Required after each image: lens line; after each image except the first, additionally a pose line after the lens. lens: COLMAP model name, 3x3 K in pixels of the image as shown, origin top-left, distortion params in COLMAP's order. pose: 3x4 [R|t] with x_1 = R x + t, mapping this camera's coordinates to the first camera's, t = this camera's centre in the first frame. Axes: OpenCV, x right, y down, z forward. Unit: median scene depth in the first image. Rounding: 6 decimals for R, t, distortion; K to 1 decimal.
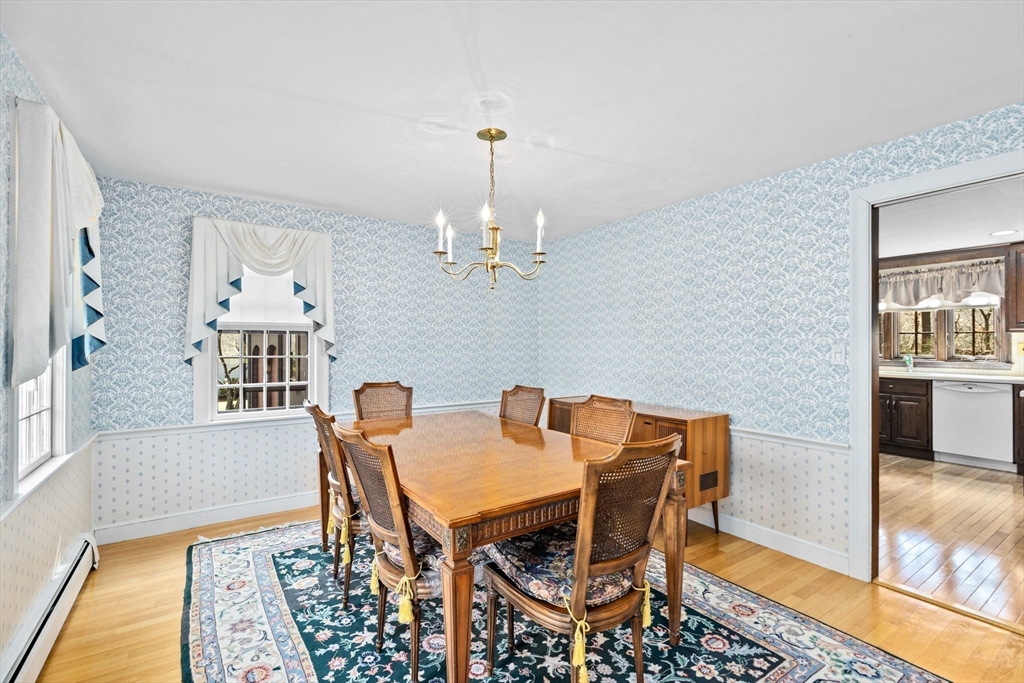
lens RADIAL K [[462.1, 0, 503.0], [0, 462.1, 343.4], [0, 0, 1]] dist [-0.010430, 0.005753]
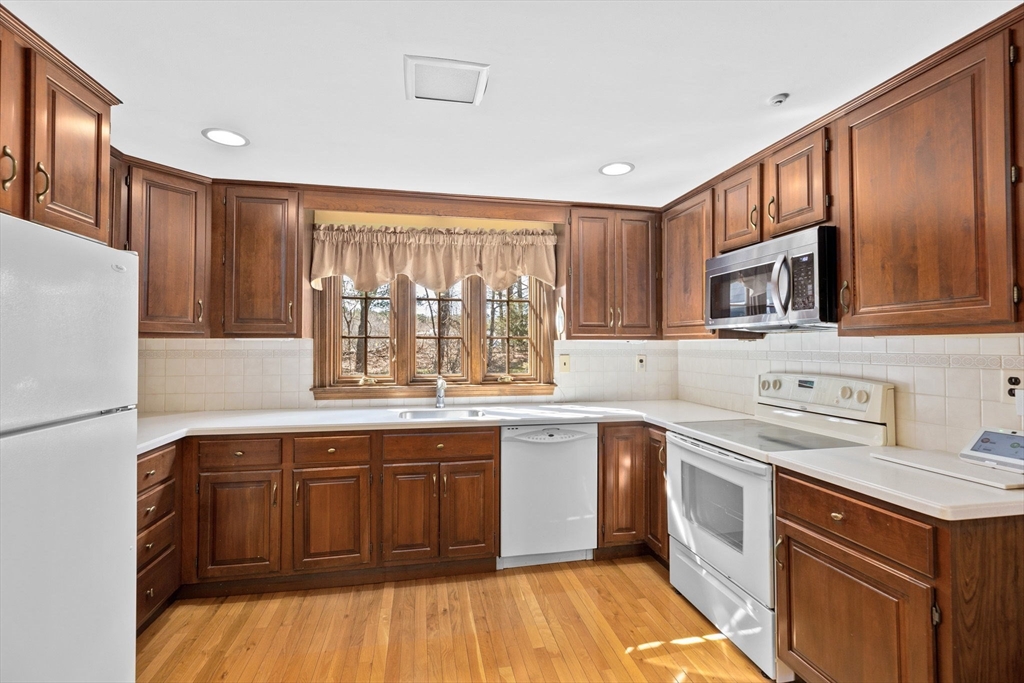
lens RADIAL K [[462.1, 0, 513.9], [0, 462.1, 337.3], [0, 0, 1]] dist [-0.010430, 0.005753]
pose [[0.370728, 0.014114, 0.928634, 4.224829], [-0.001334, 0.999892, -0.014664, -0.159948], [-0.928741, 0.004198, 0.370707, 7.626382]]
